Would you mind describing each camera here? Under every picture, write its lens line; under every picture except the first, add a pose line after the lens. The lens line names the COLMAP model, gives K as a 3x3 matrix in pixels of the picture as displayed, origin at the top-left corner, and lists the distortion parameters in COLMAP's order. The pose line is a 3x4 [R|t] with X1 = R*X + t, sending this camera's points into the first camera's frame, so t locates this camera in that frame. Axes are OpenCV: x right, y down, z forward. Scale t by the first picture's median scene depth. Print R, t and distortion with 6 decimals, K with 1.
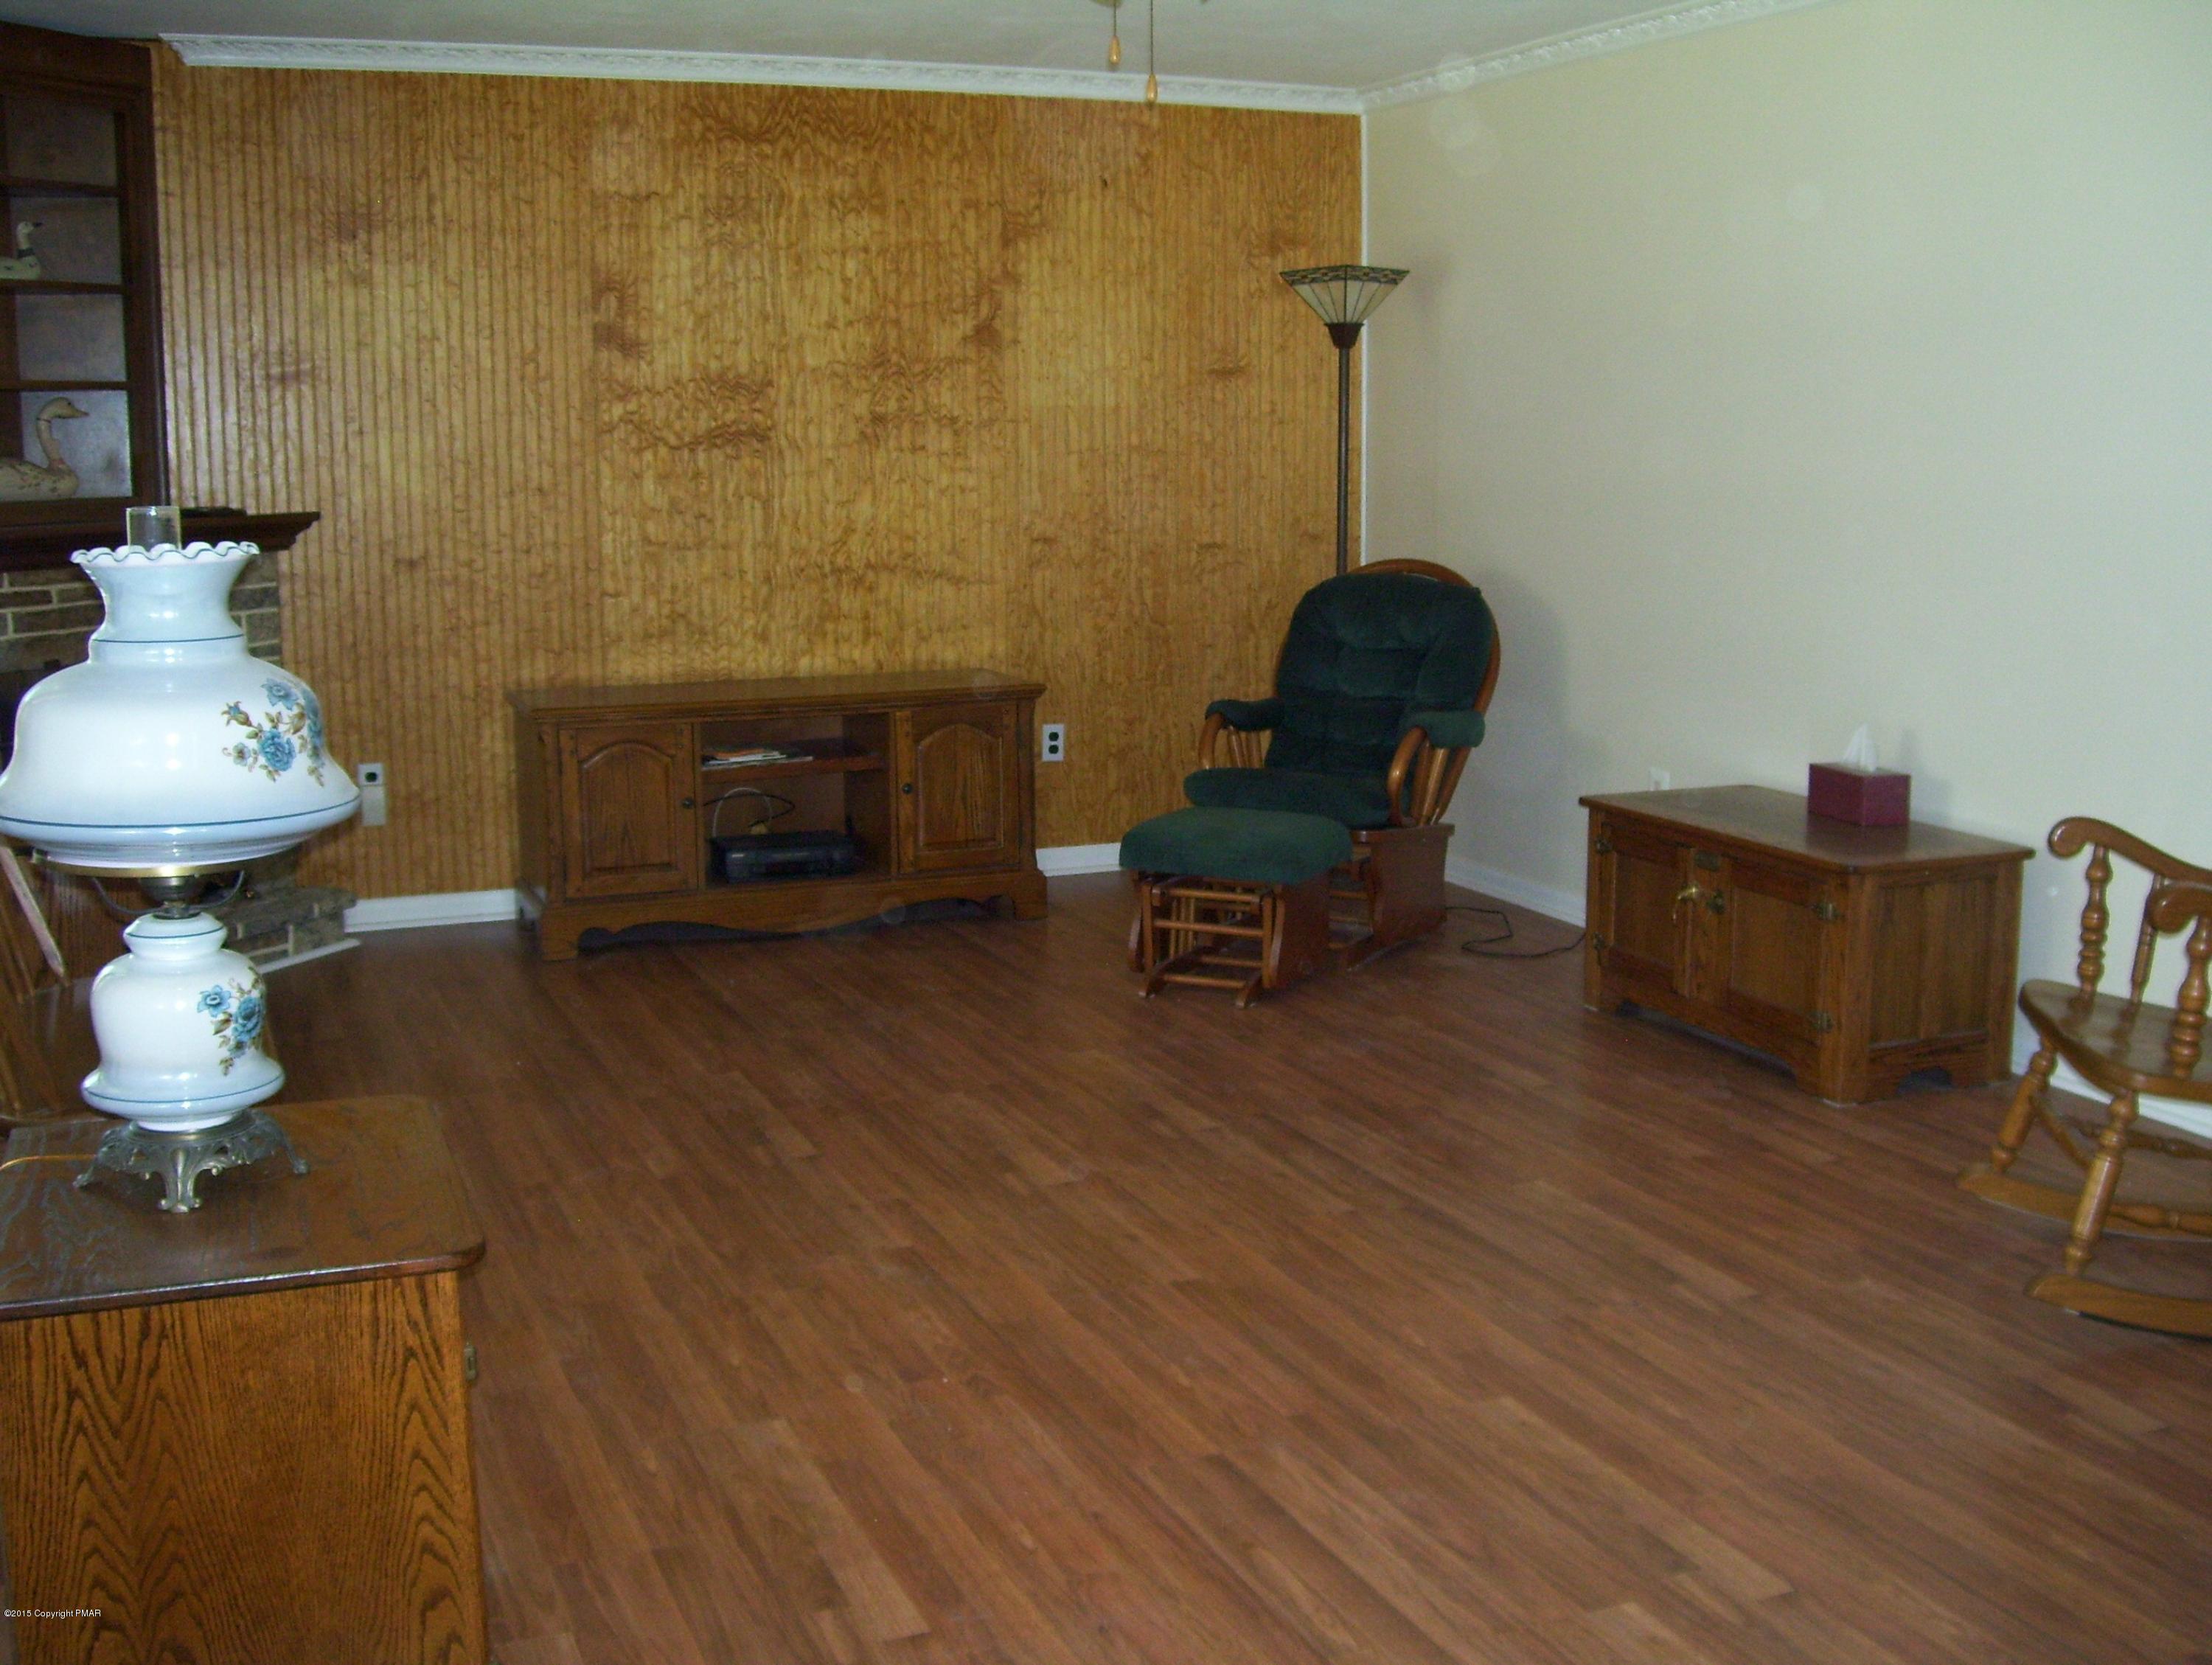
lens RADIAL K [[2356.9, 0, 1127.3], [0, 2356.9, 827.1], [0, 0, 1]] dist [-0.182312, 0.154470]
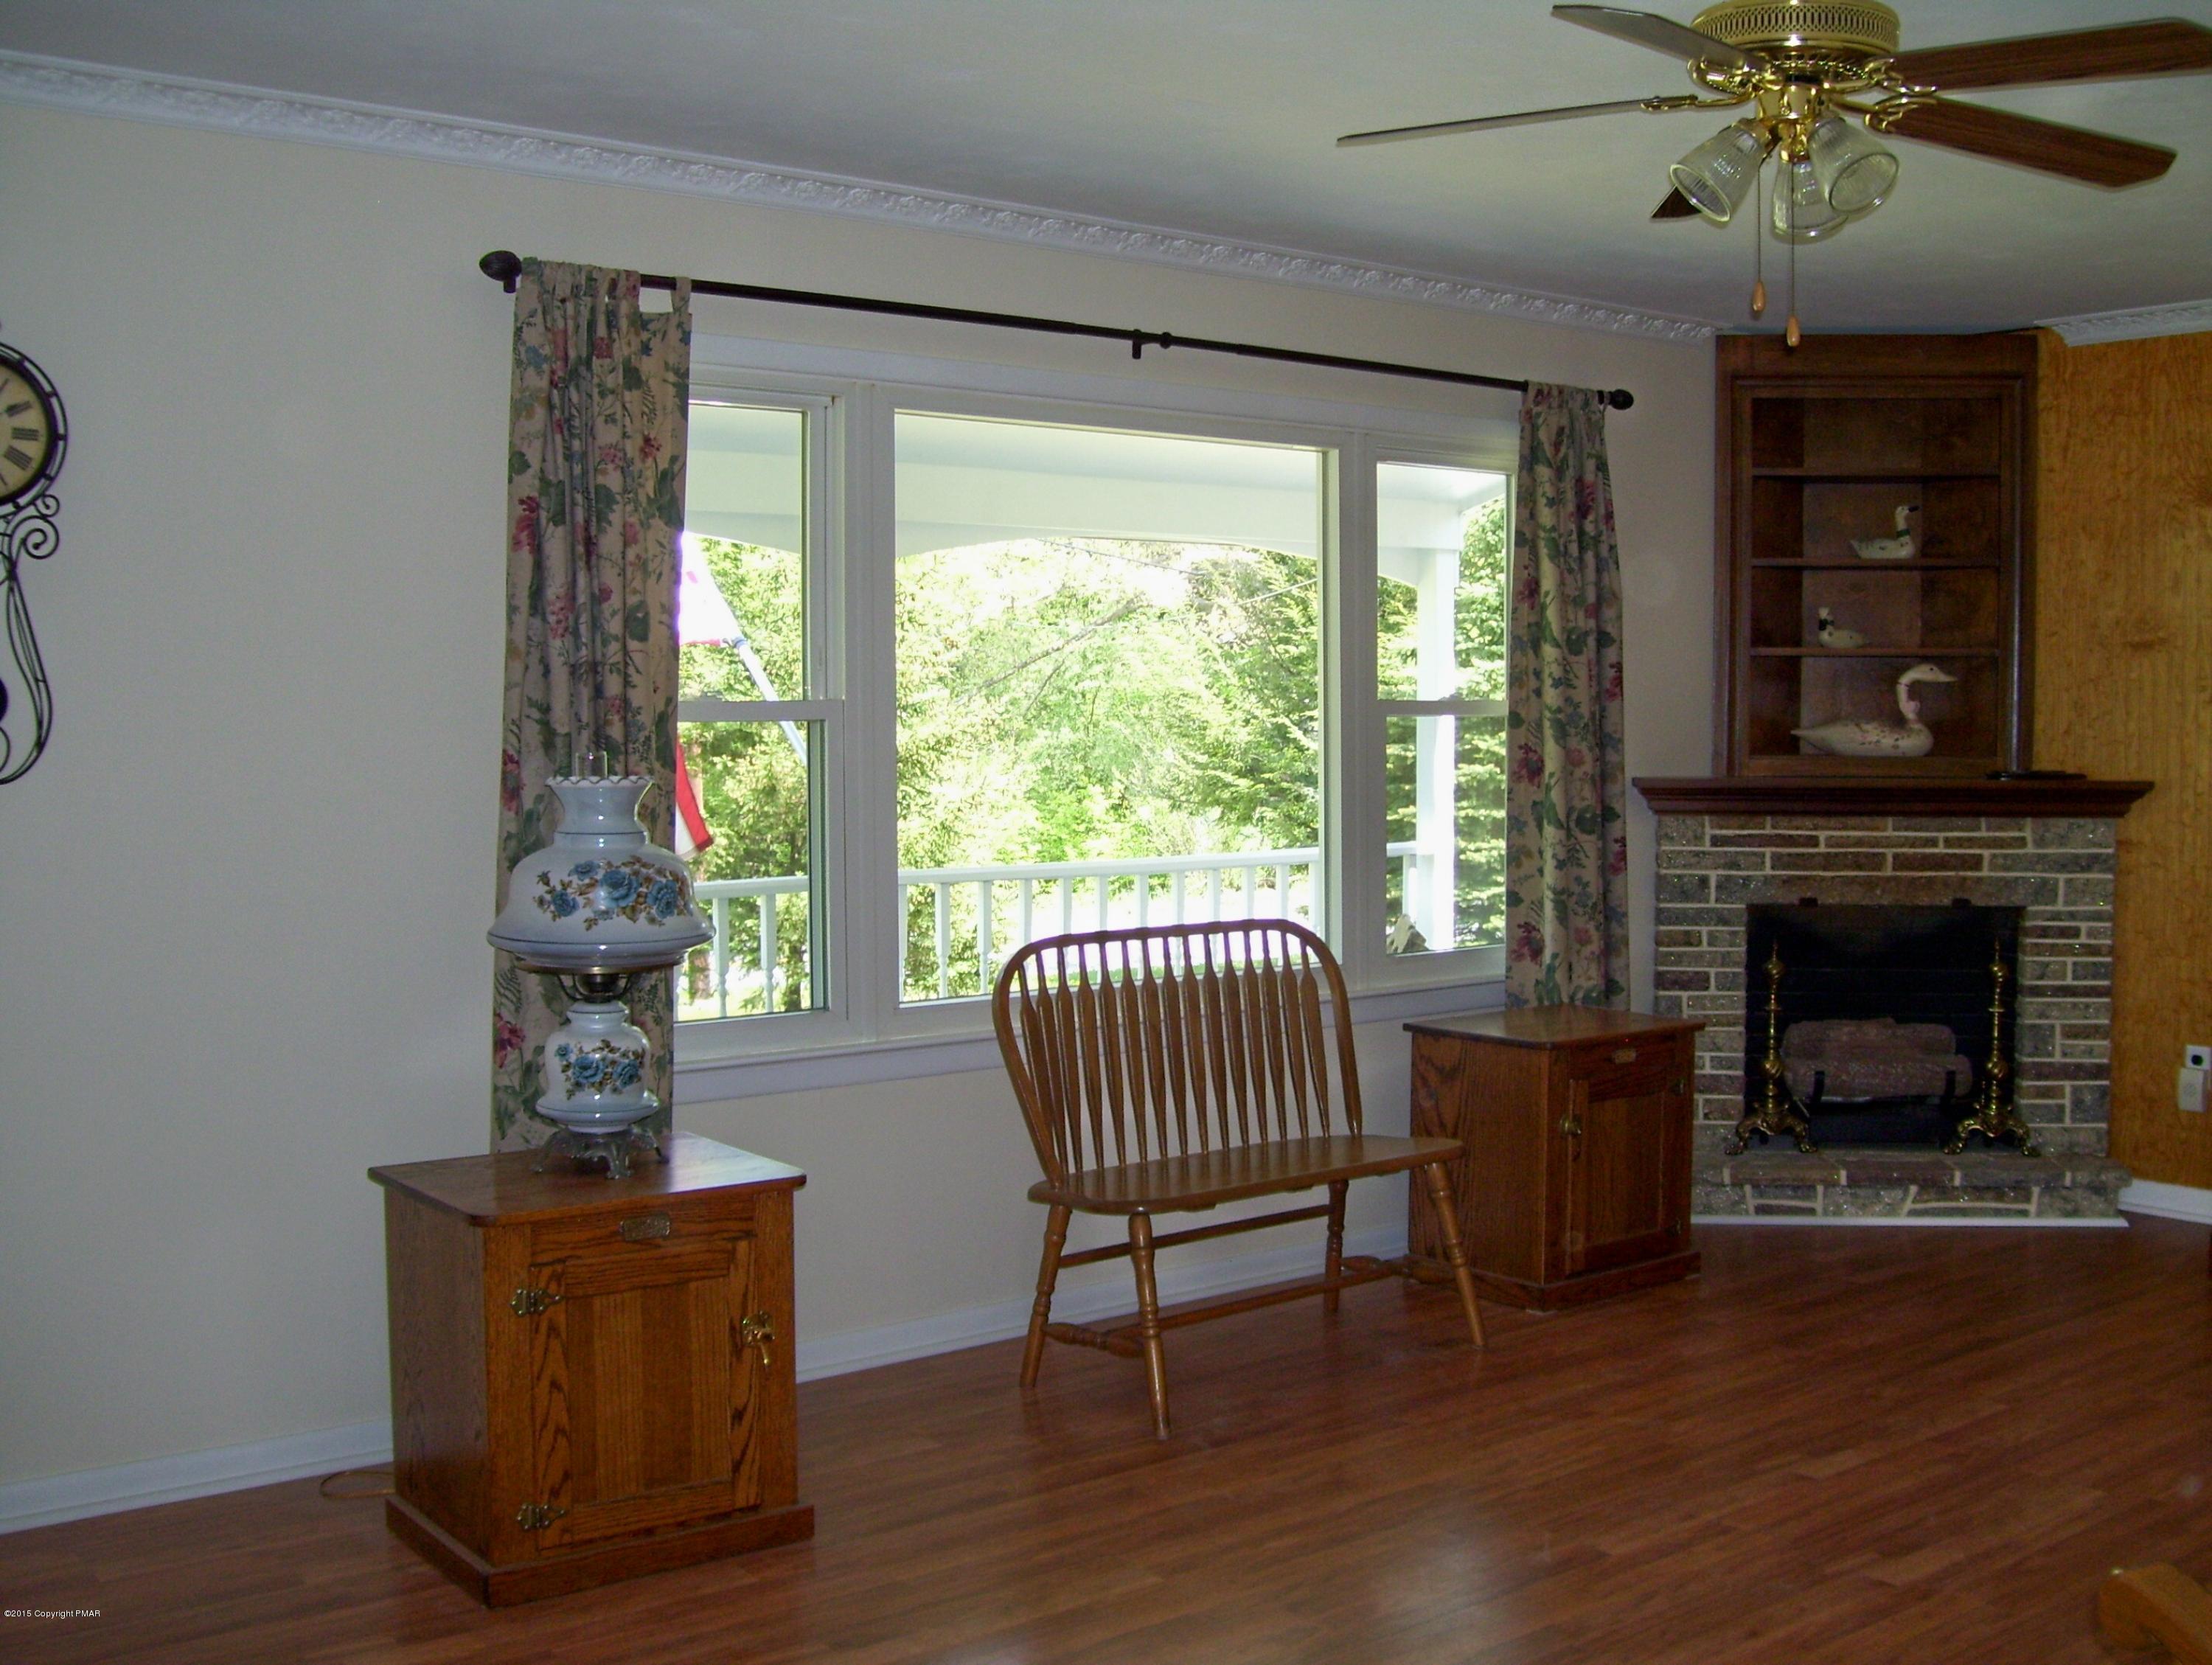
lens RADIAL K [[2356.9, 0, 1127.3], [0, 2356.9, 827.1], [0, 0, 1]] dist [-0.182312, 0.154470]
pose [[0.278132, 0.054772, -0.958980, 0.435321], [-0.158797, 0.987257, 0.010332, -0.054805], [0.947326, 0.149410, 0.283286, 0.294469]]
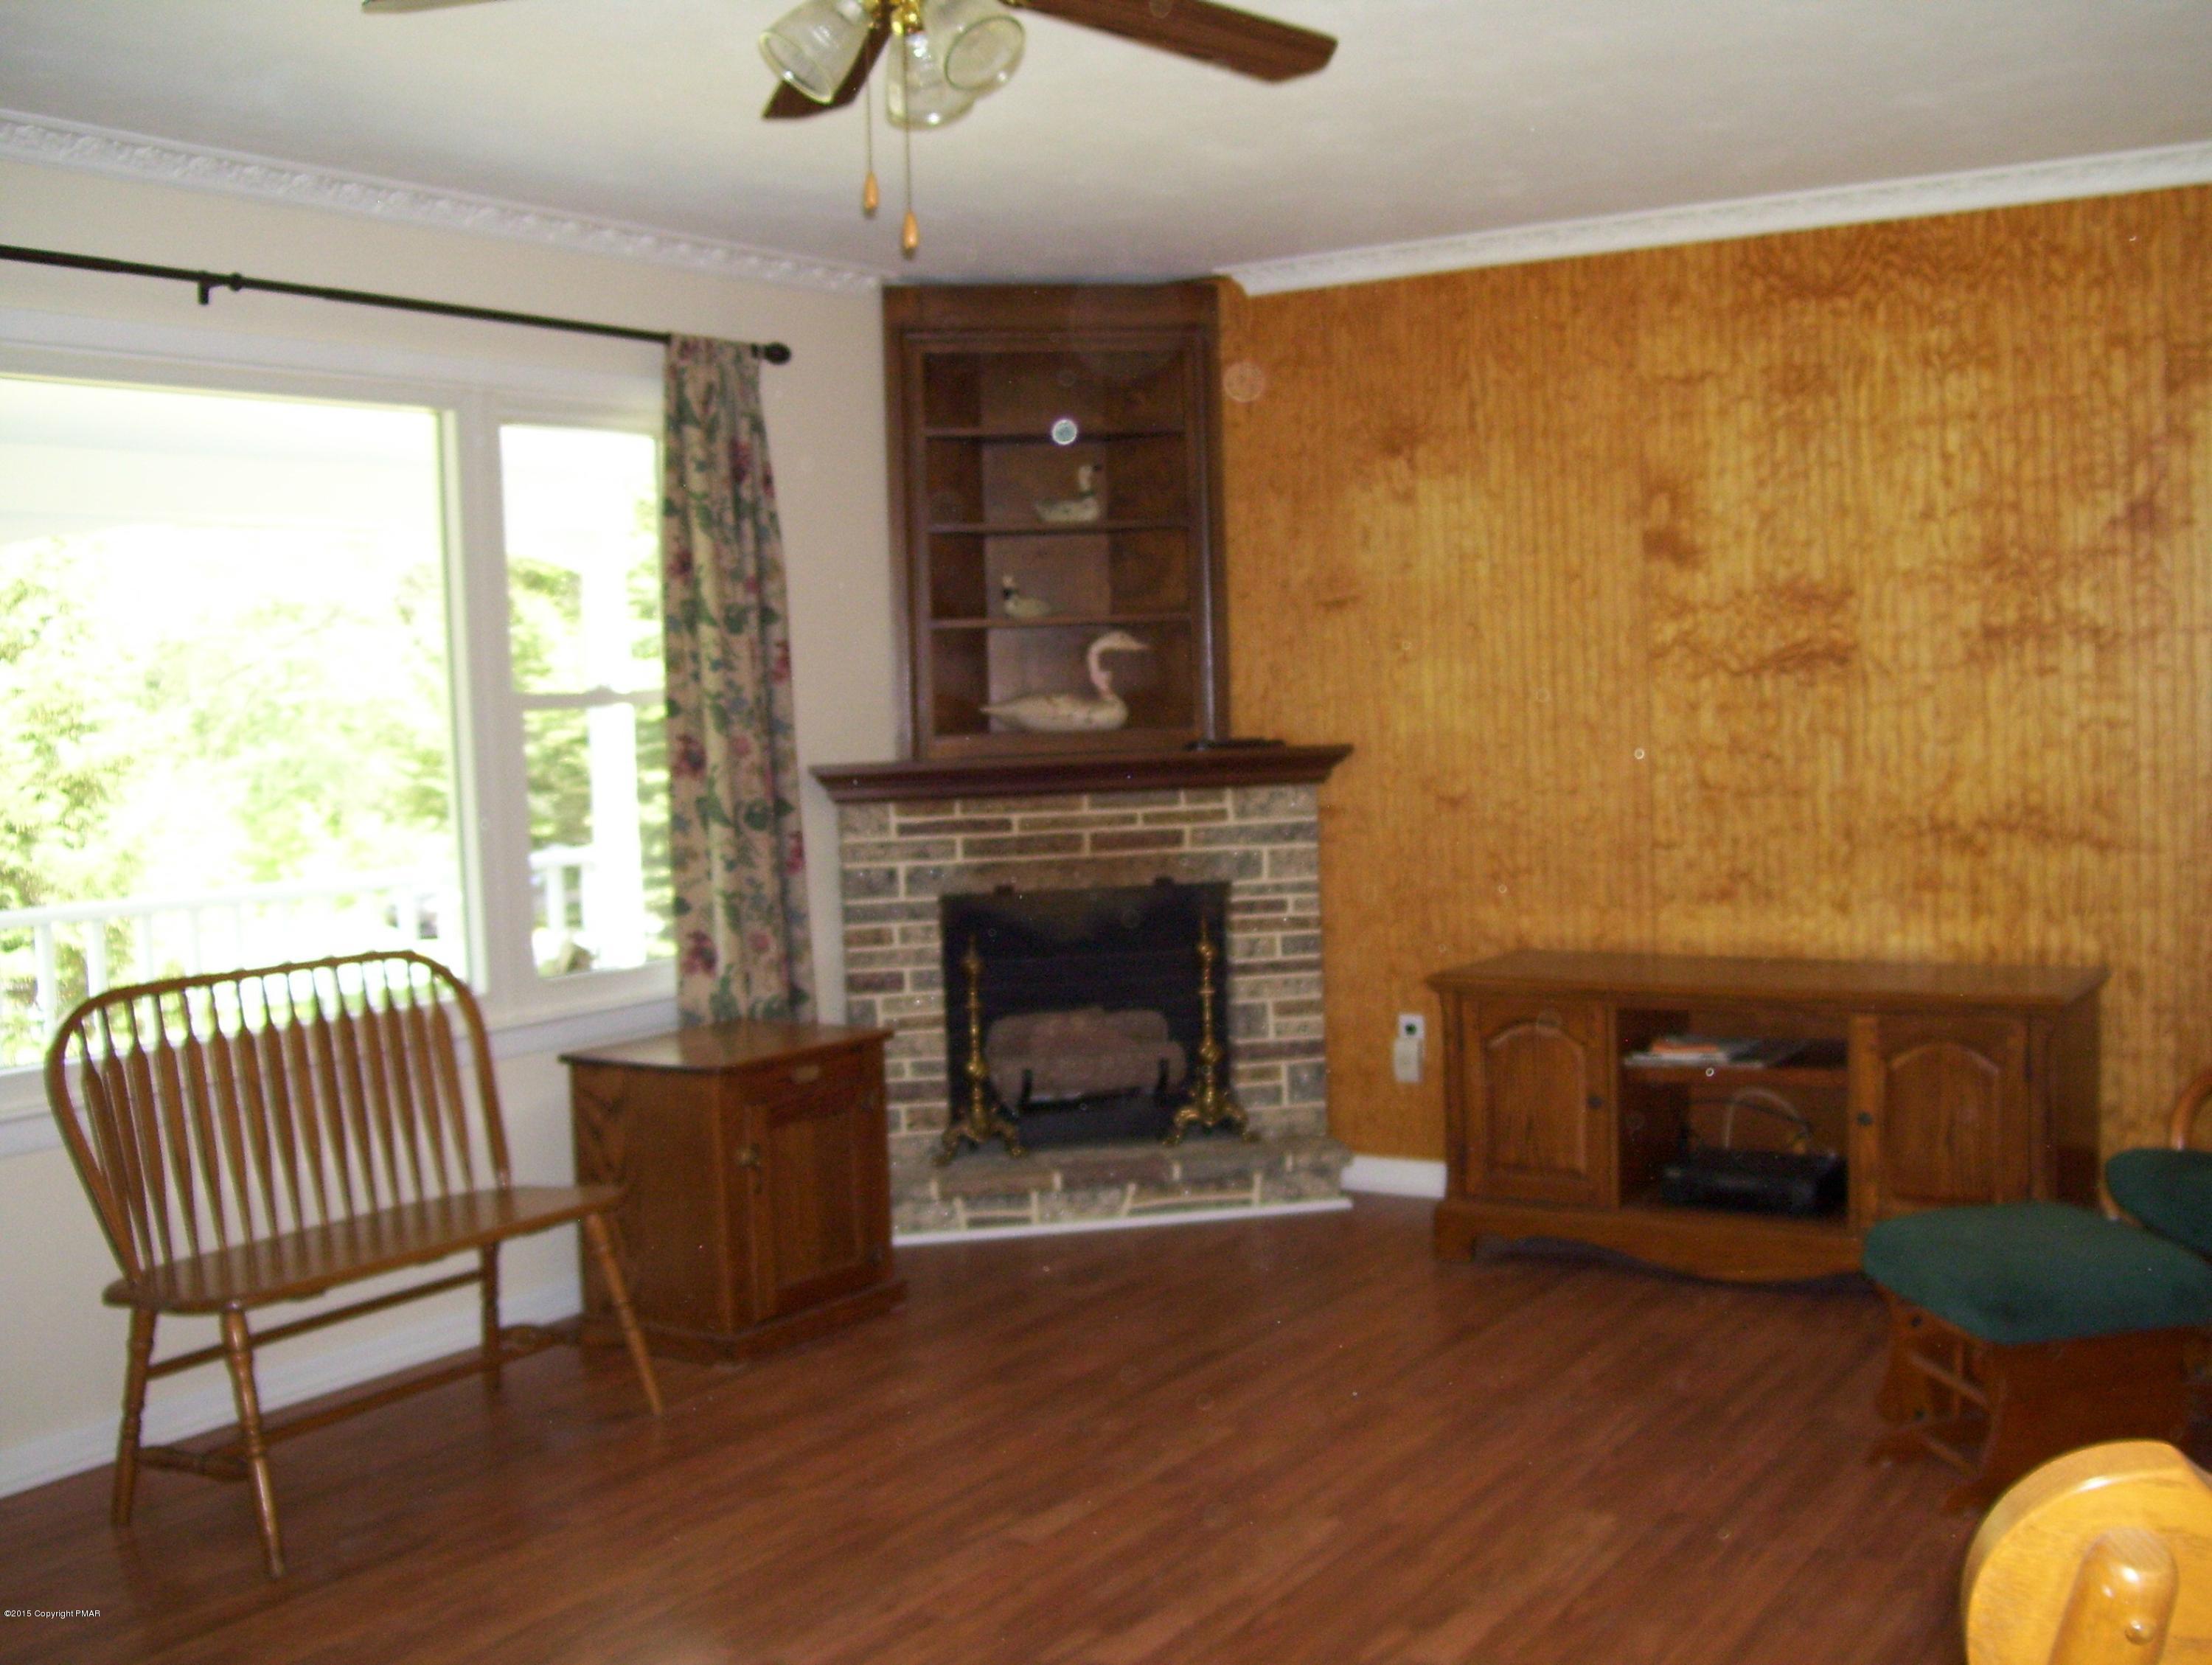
lens RADIAL K [[2356.9, 0, 1127.3], [0, 2356.9, 827.1], [0, 0, 1]] dist [-0.182312, 0.154470]
pose [[0.568798, 0.034417, -0.821757, 0.369552], [-0.103393, 0.994190, -0.029927, -0.060802], [0.815953, 0.101986, 0.569052, 0.355459]]
